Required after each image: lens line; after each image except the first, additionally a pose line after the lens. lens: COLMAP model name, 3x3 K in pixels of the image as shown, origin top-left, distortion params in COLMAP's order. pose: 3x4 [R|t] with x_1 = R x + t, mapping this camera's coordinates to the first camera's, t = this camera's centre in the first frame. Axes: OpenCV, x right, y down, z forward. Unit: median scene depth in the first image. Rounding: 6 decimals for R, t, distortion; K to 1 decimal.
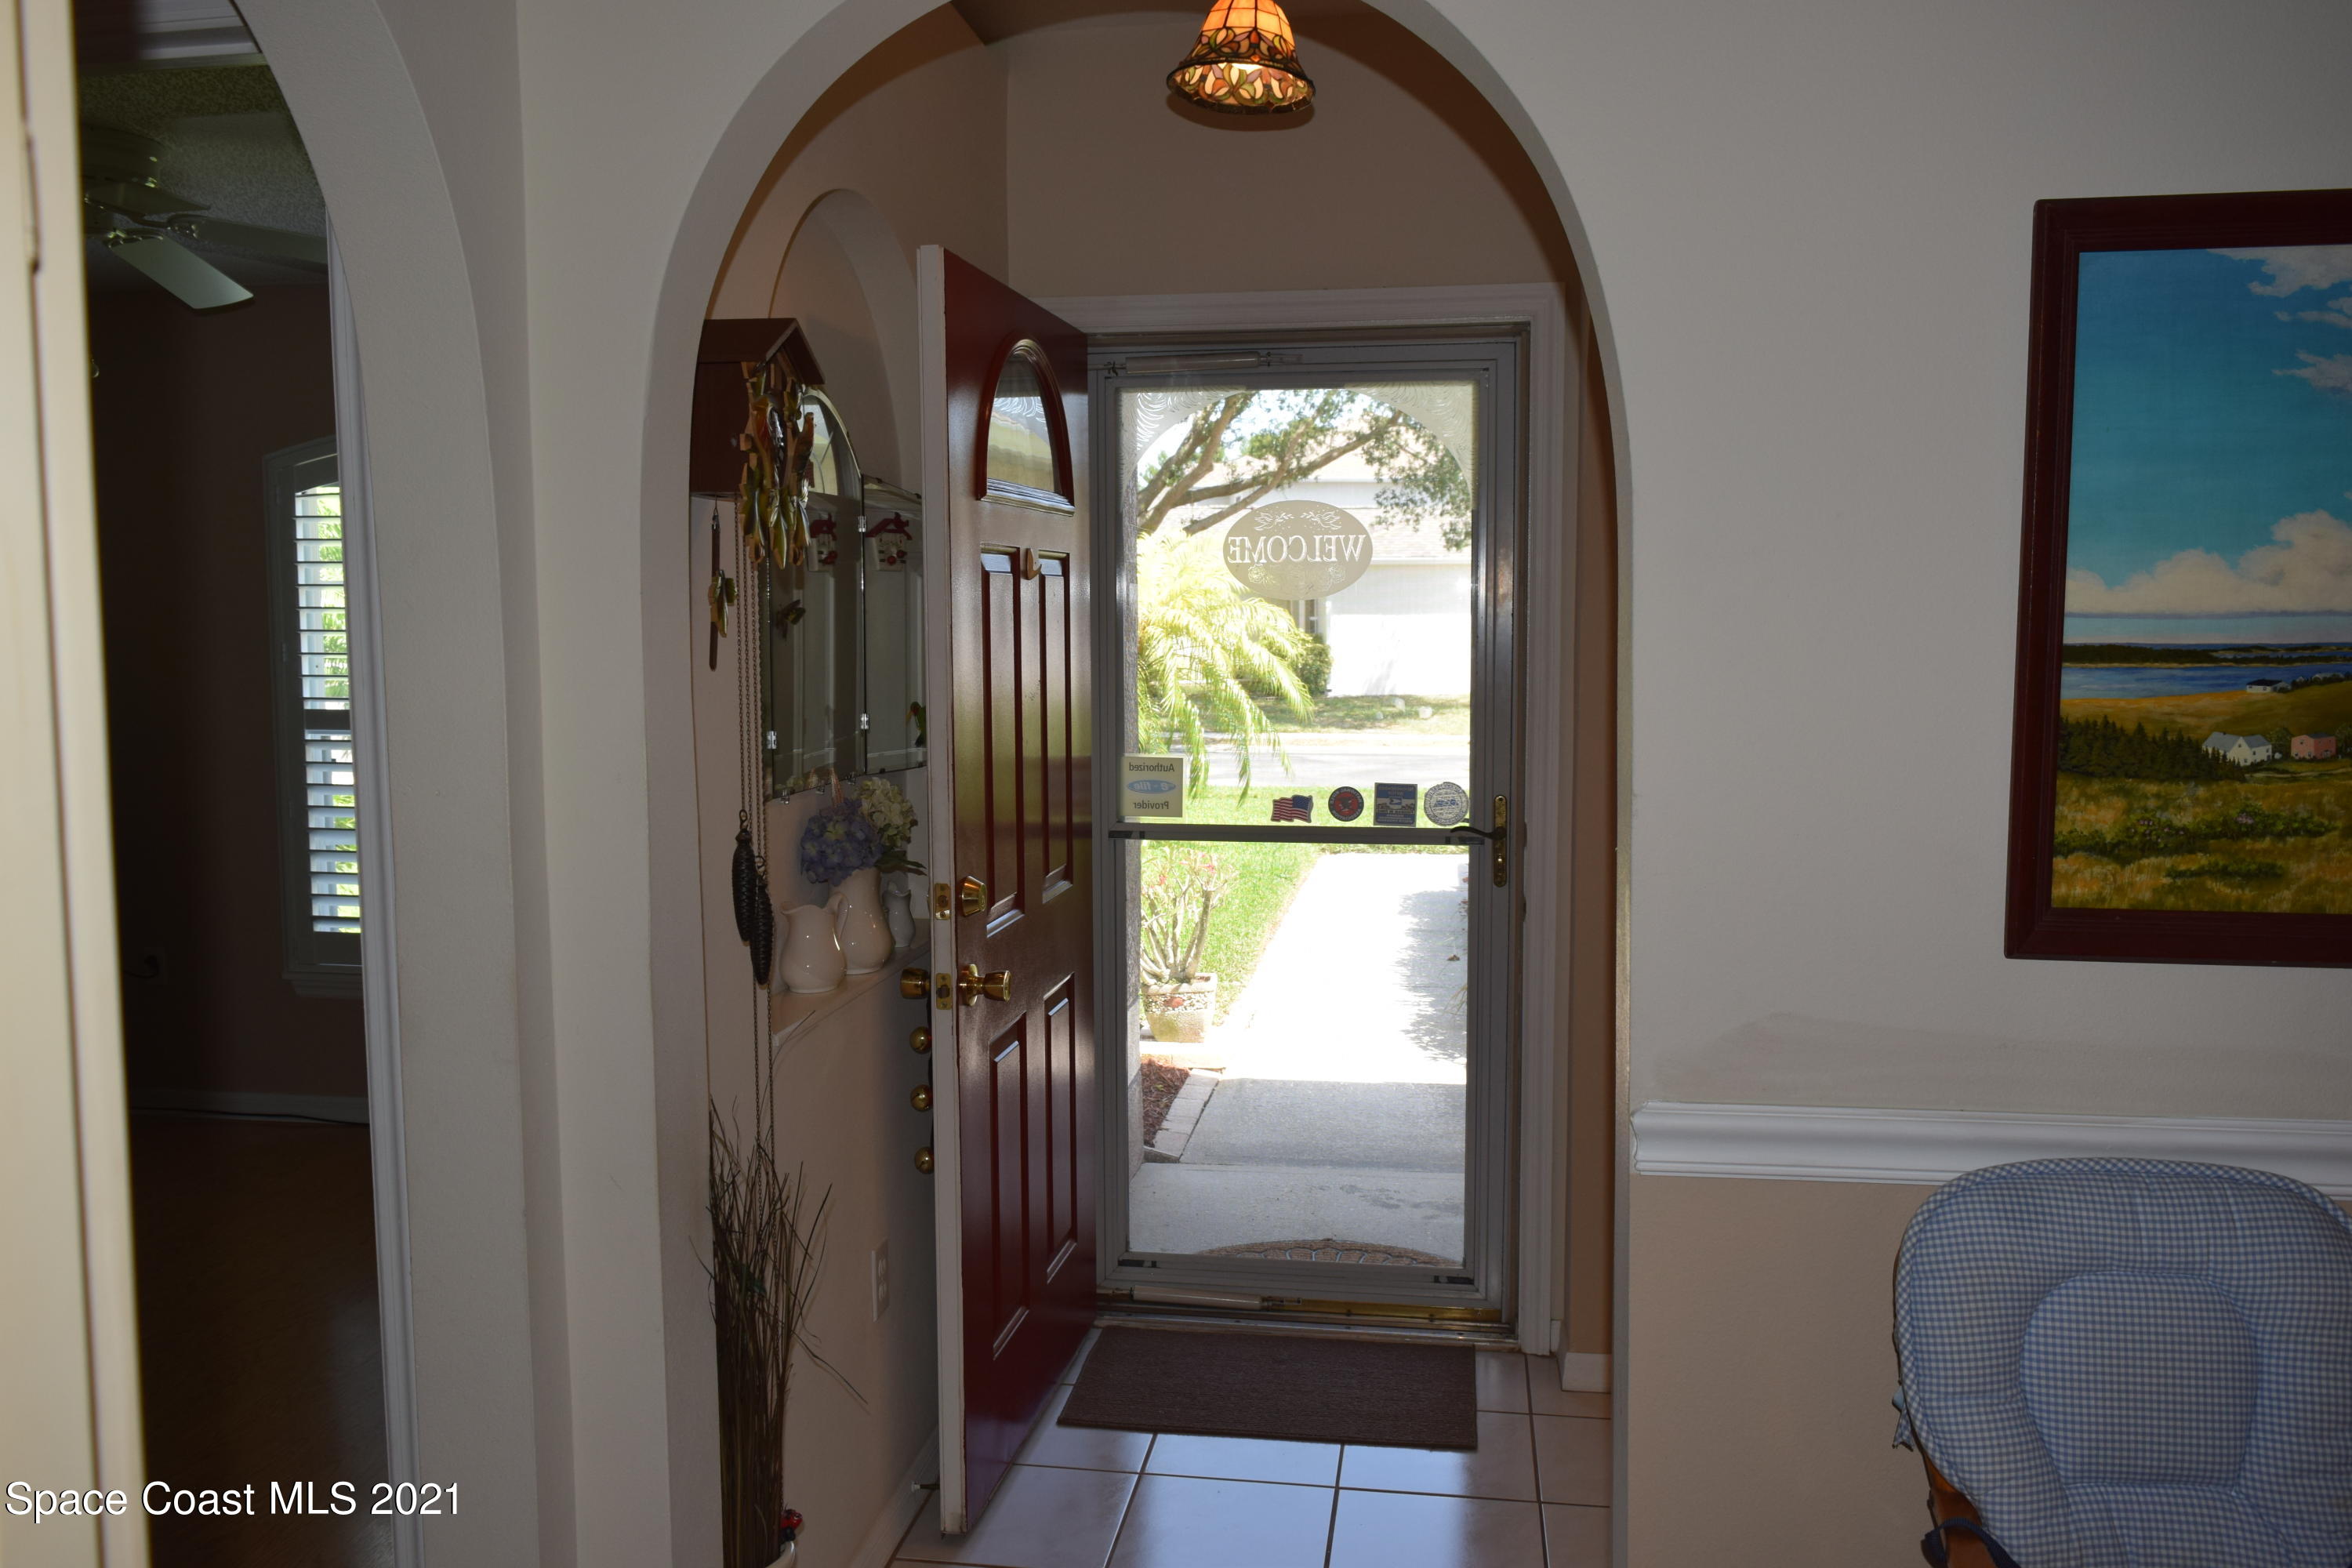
lens RADIAL K [[1838.9, 0, 1167.0], [0, 1838.9, 779.5], [0, 0, 1]] dist [-0.011858, 0.009506]
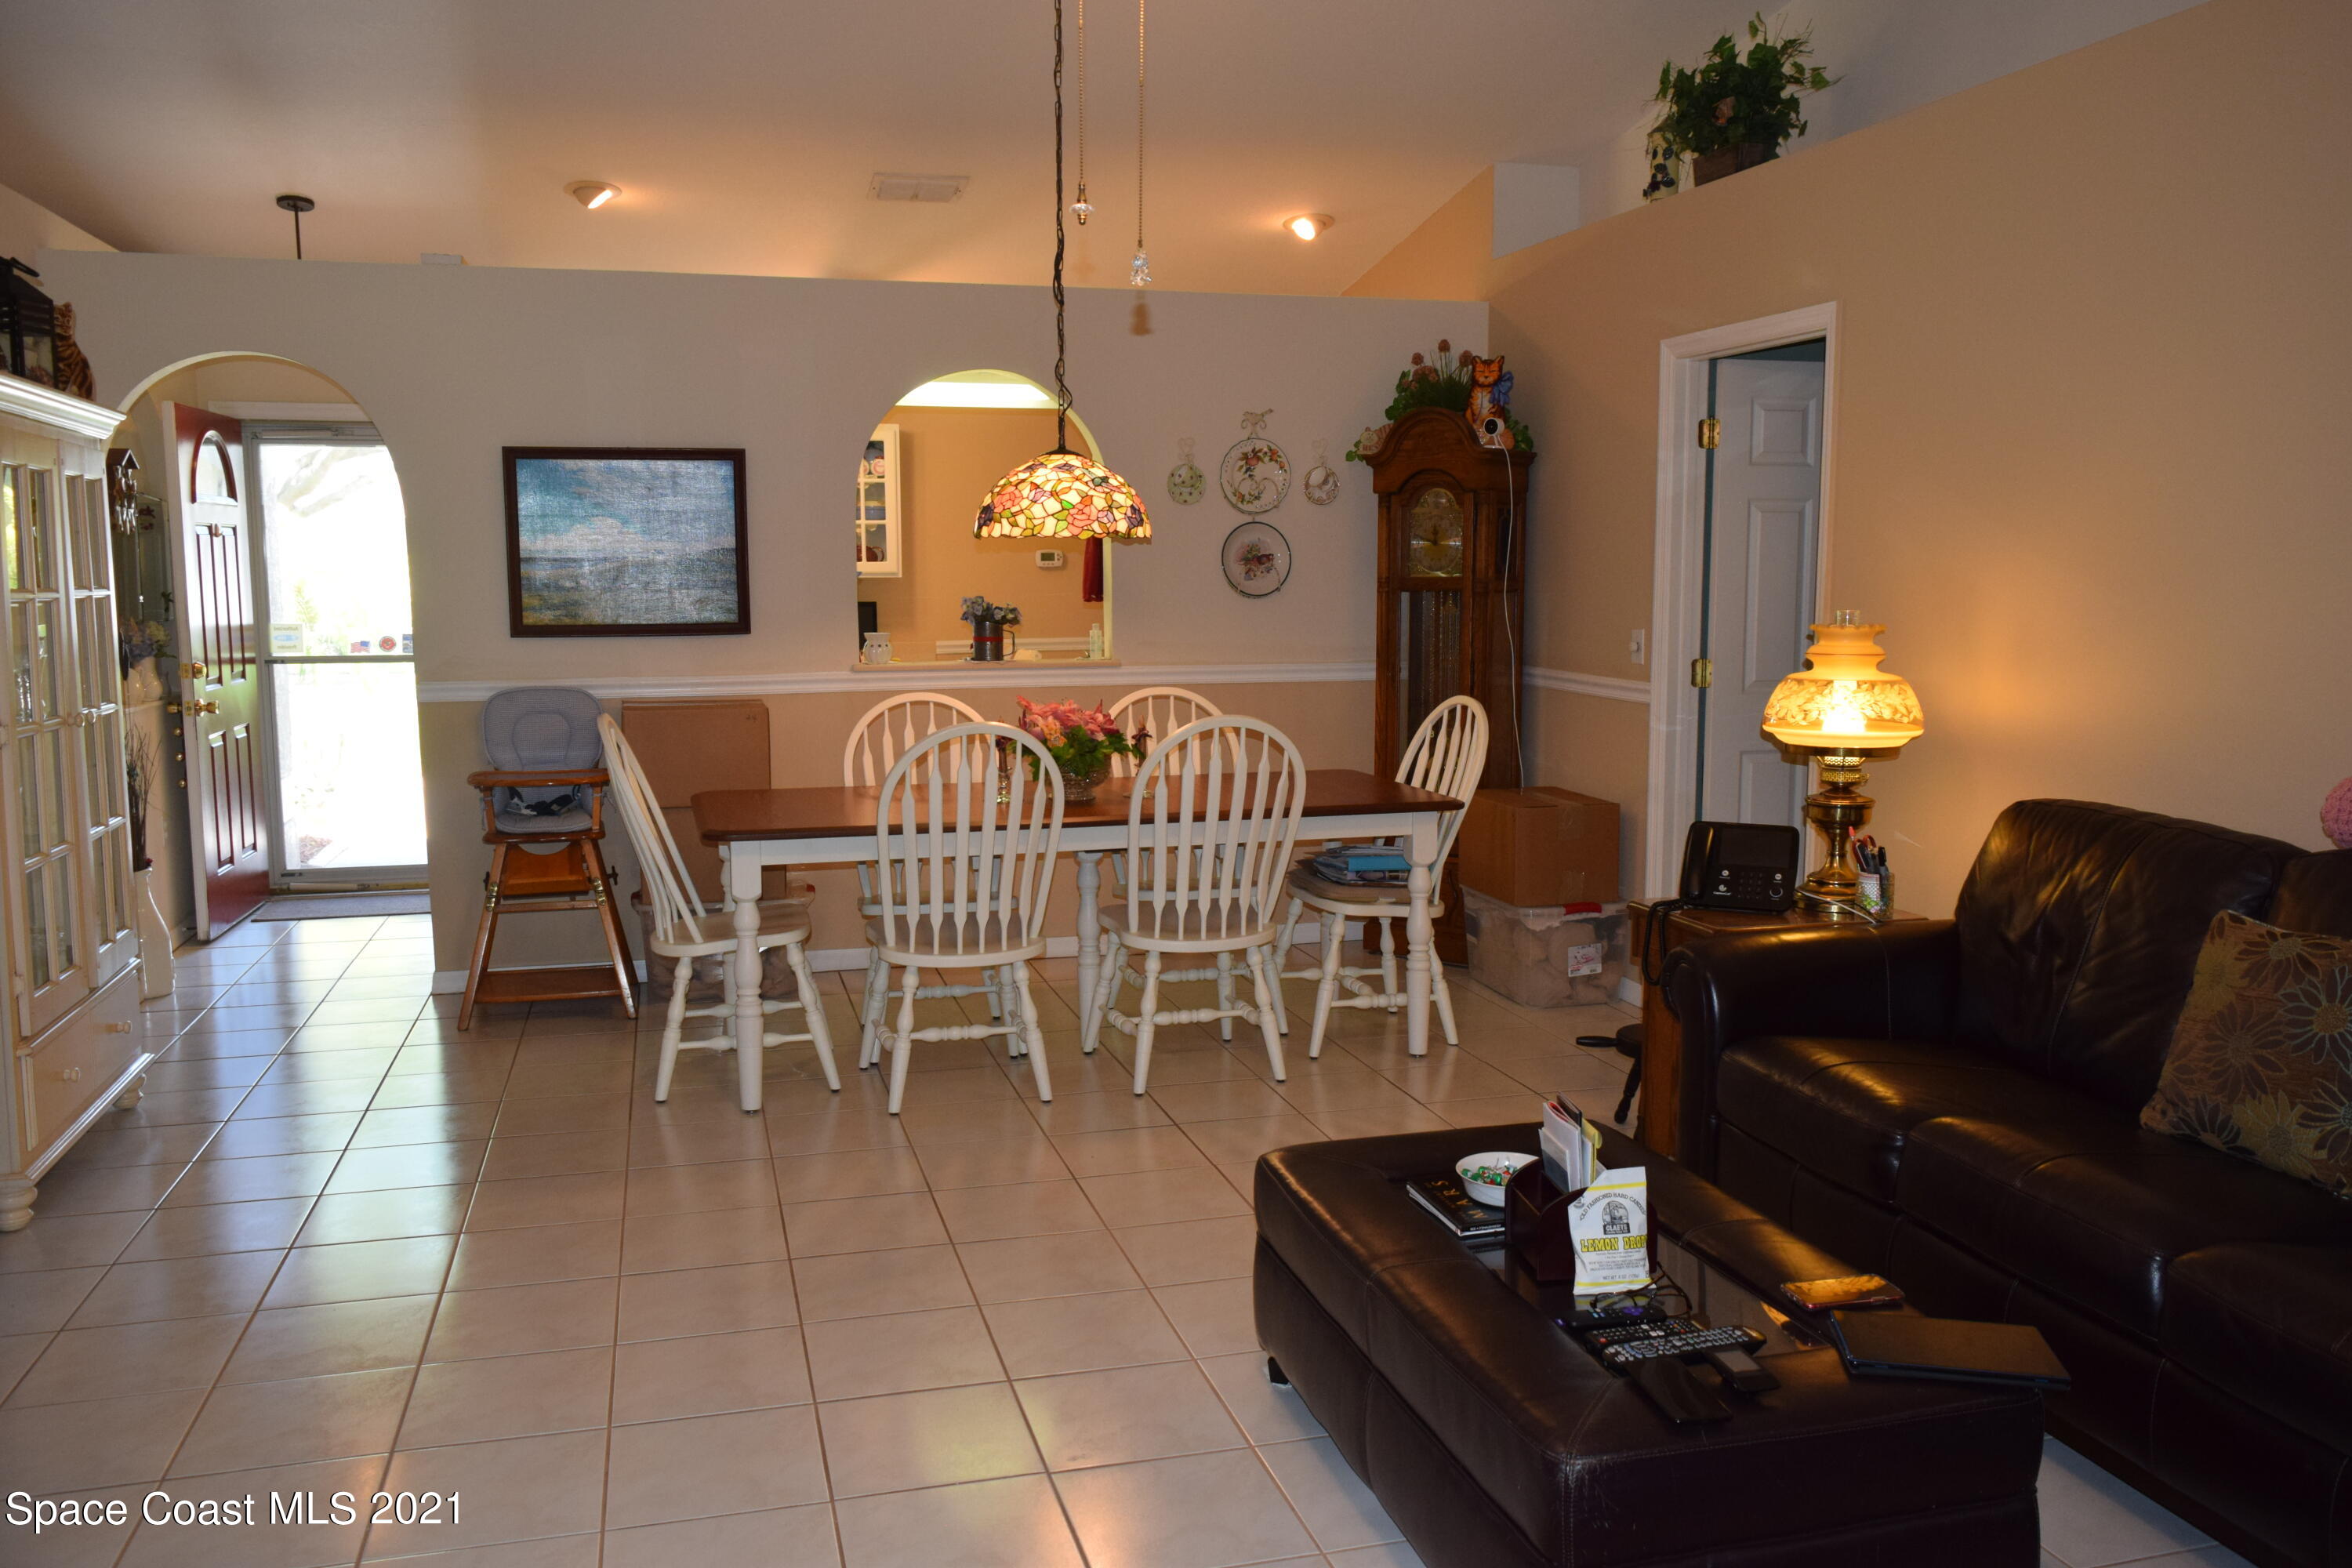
lens RADIAL K [[1838.9, 0, 1167.0], [0, 1838.9, 779.5], [0, 0, 1]] dist [-0.011858, 0.009506]
pose [[0.914749, -0.046243, 0.401367, 0.072276], [0.036666, 0.998831, 0.031514, 0.157036], [-0.402355, -0.014111, 0.915375, -1.512090]]
